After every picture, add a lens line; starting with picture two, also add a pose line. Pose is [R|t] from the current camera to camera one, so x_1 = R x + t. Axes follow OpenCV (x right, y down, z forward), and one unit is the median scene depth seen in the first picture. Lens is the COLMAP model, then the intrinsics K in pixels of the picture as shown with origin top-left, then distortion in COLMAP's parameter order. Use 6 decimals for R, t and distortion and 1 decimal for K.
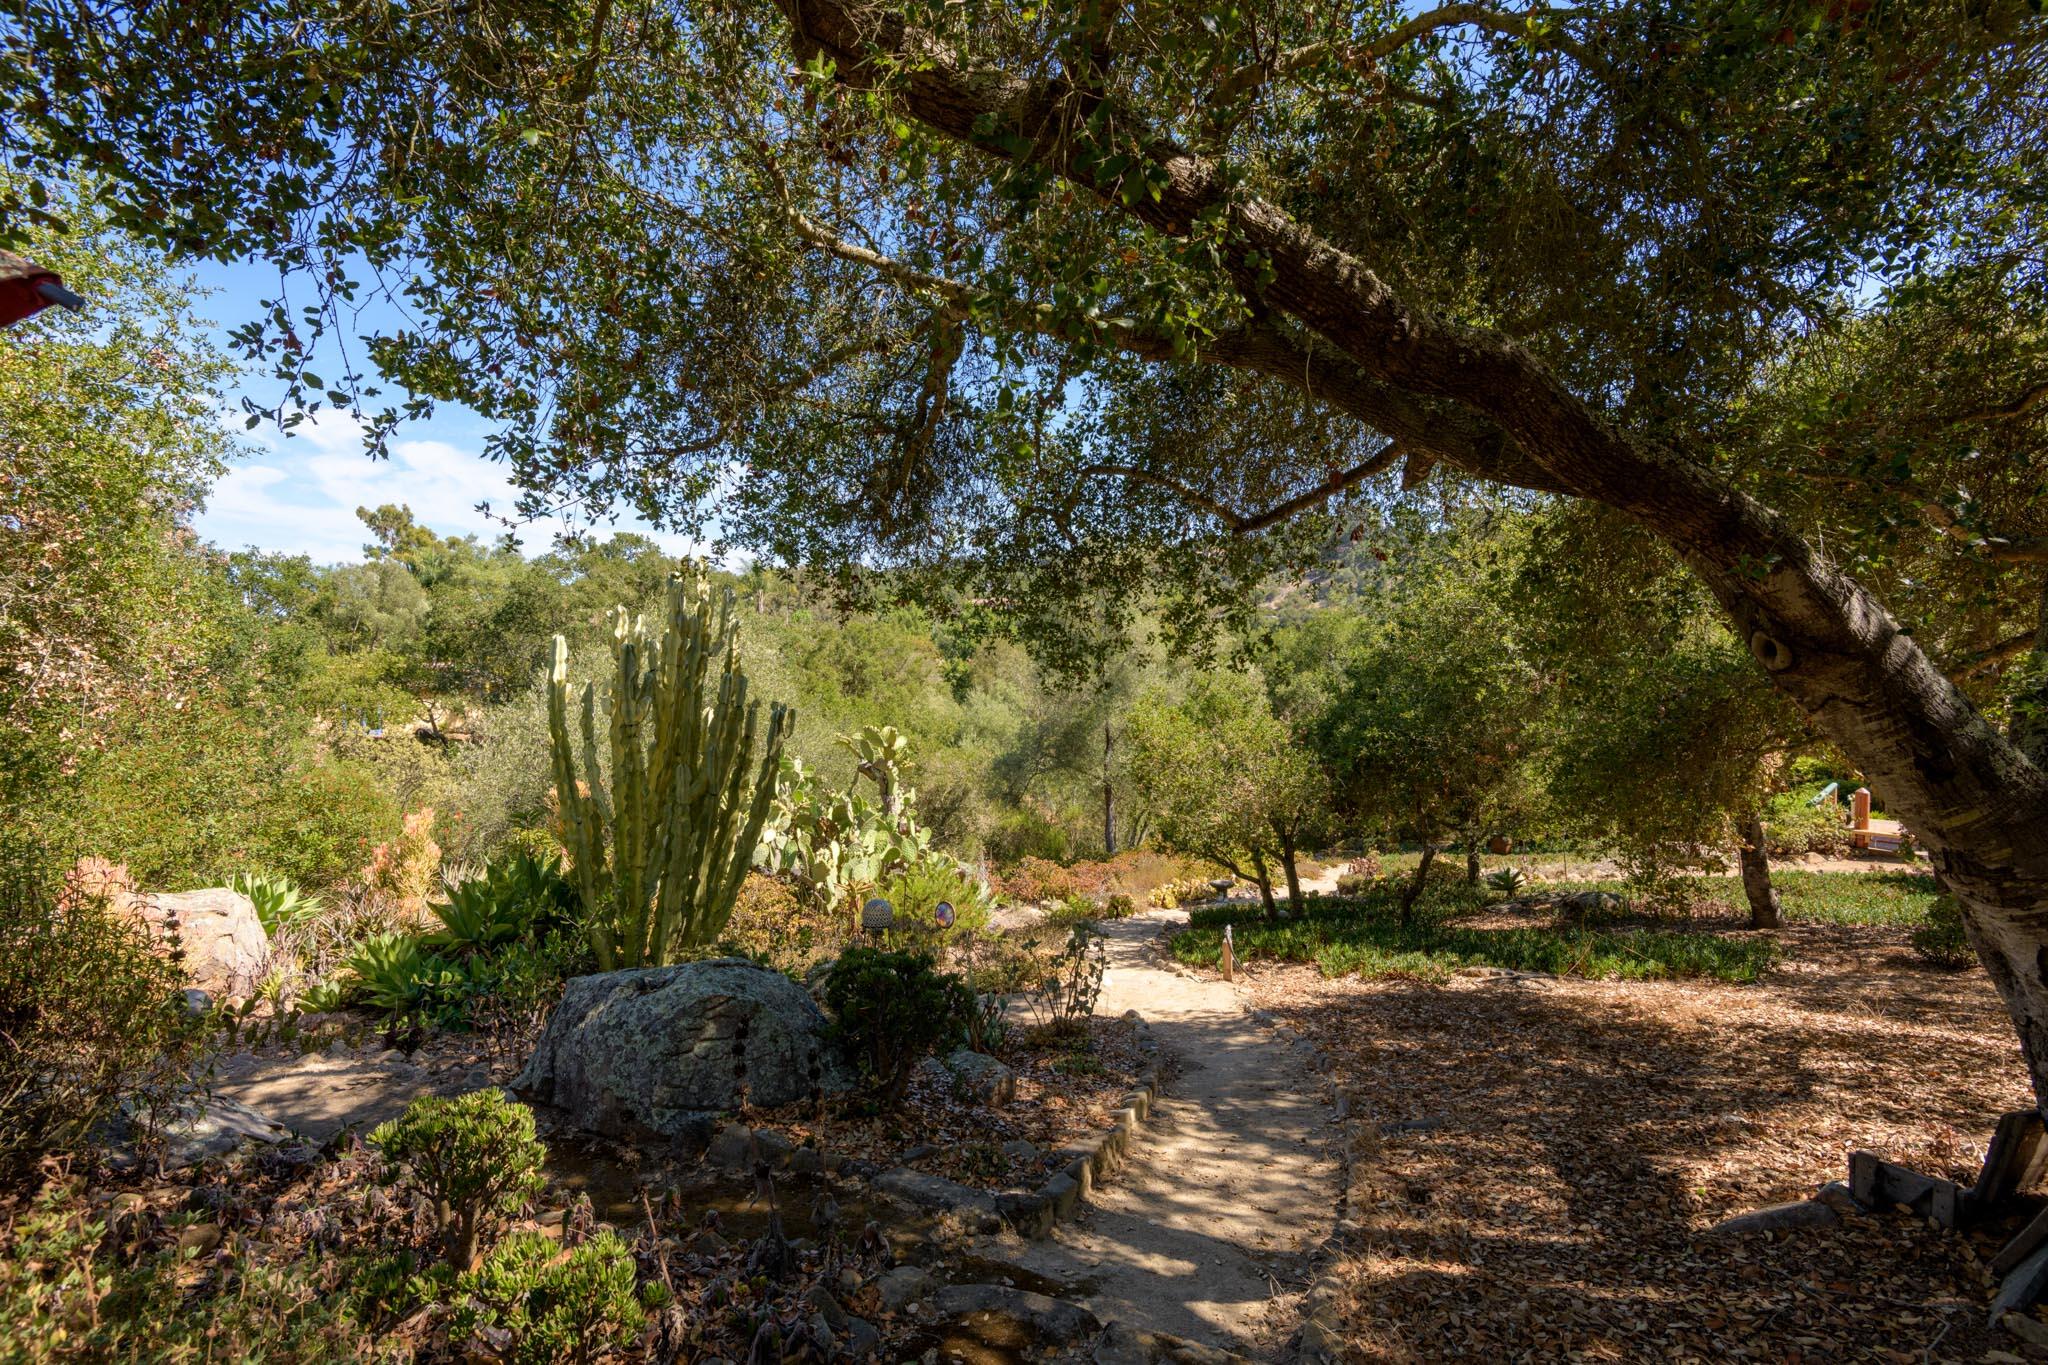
lens RADIAL K [[932.3, 0, 1020.5], [0, 932.3, 674.1], [0, 0, 1]] dist [-0.000622, -0.000270]
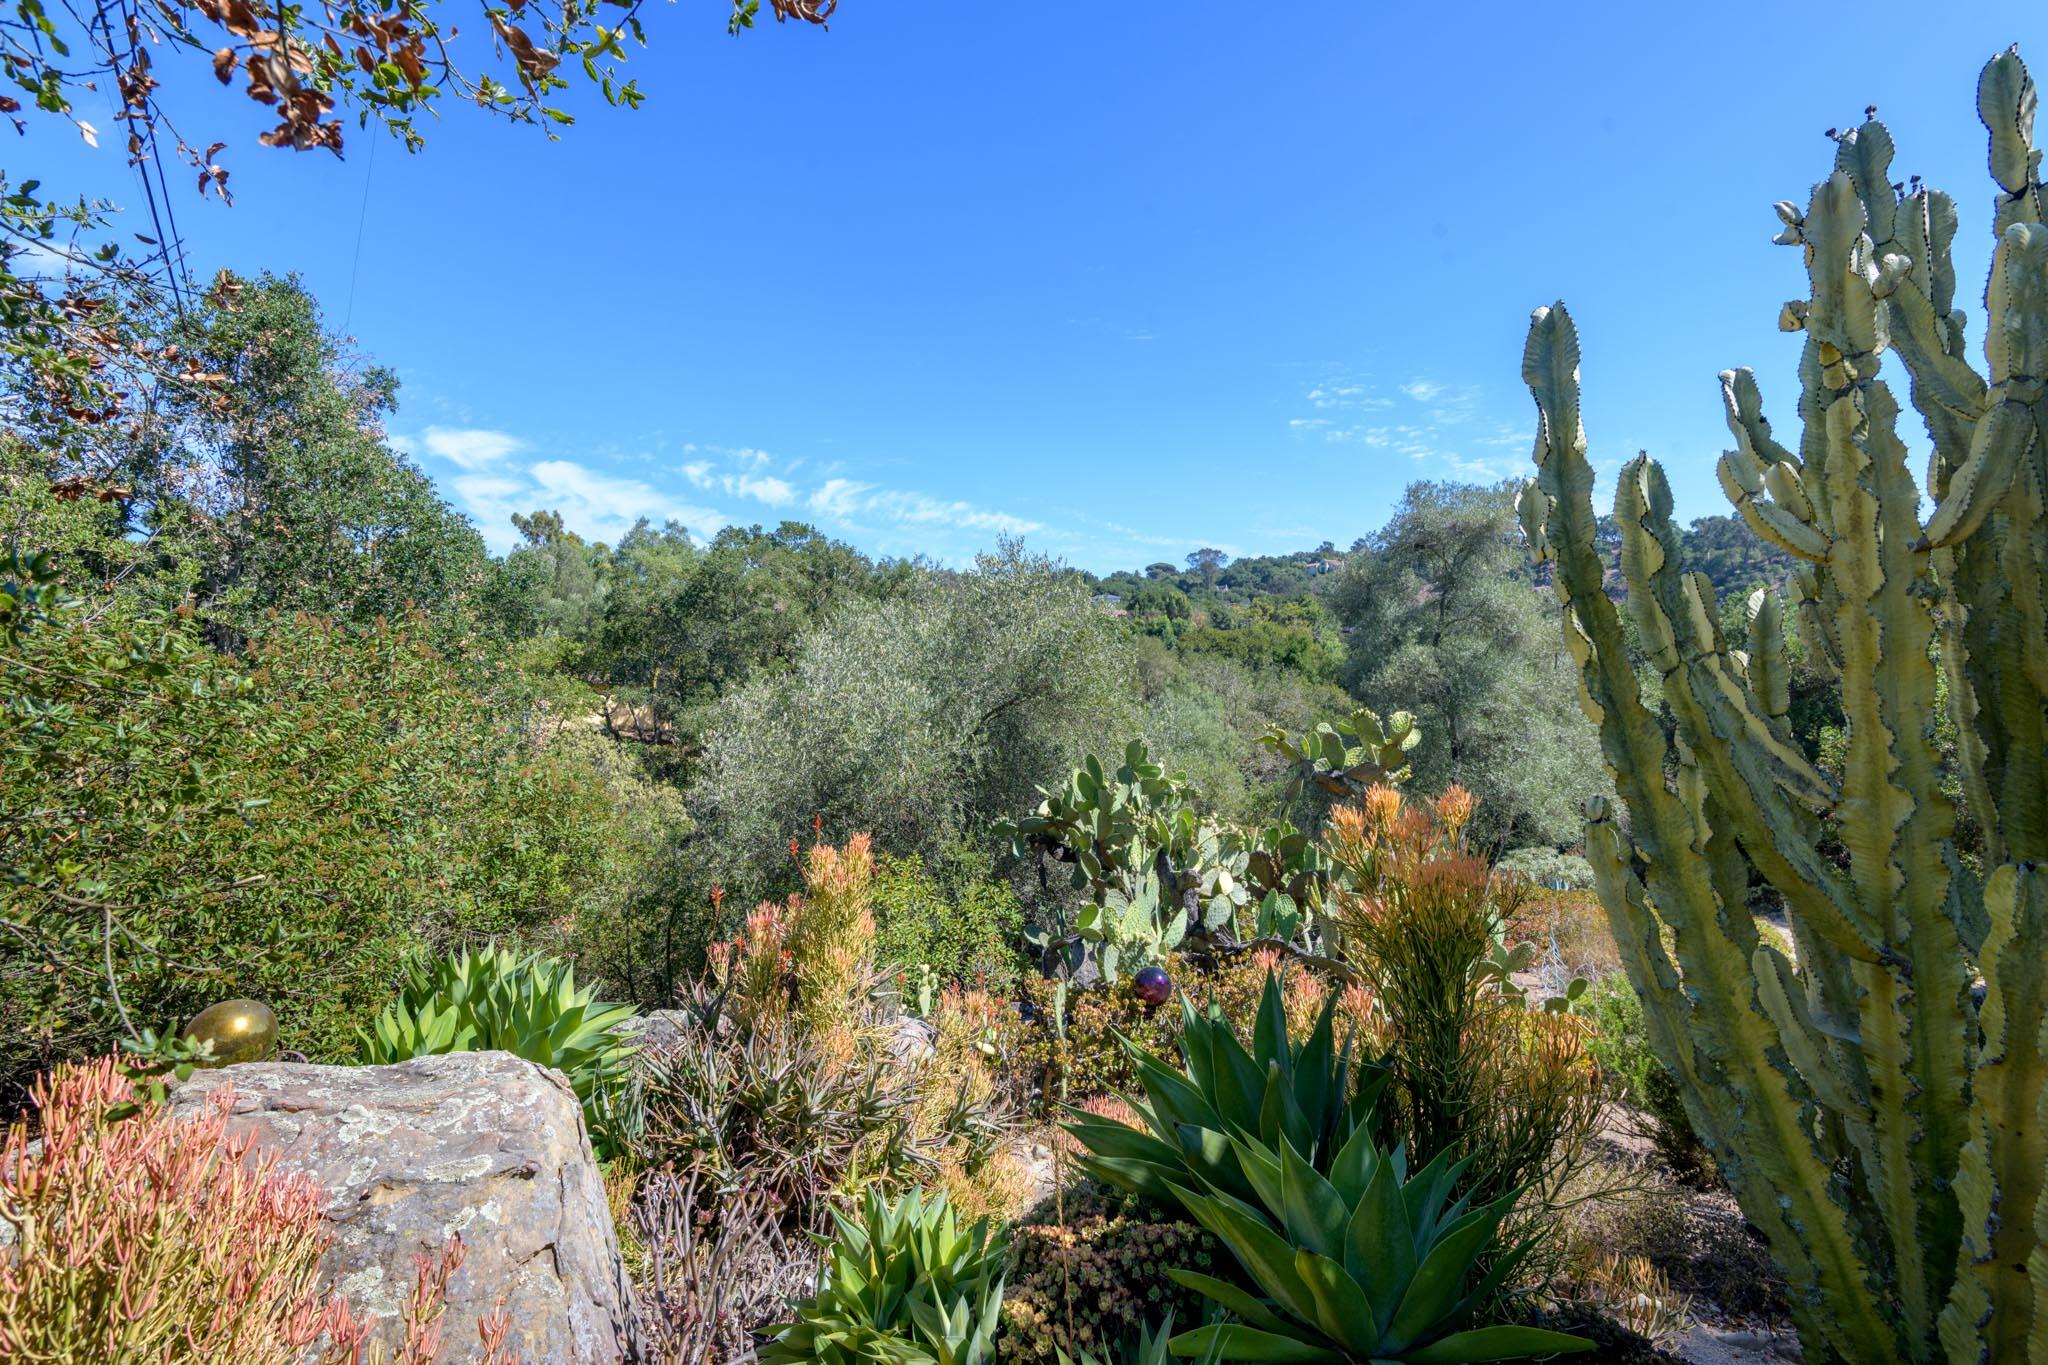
lens RADIAL K [[932.3, 0, 1026.9], [0, 932.3, 689.4], [0, 0, 1]] dist [-0.000622, -0.000270]
pose [[0.994188, 0.014967, -0.106609, -0.130865], [-0.014859, 0.999888, 0.001808, 0.017984], [0.106625, -0.000214, 0.994299, 0.141113]]
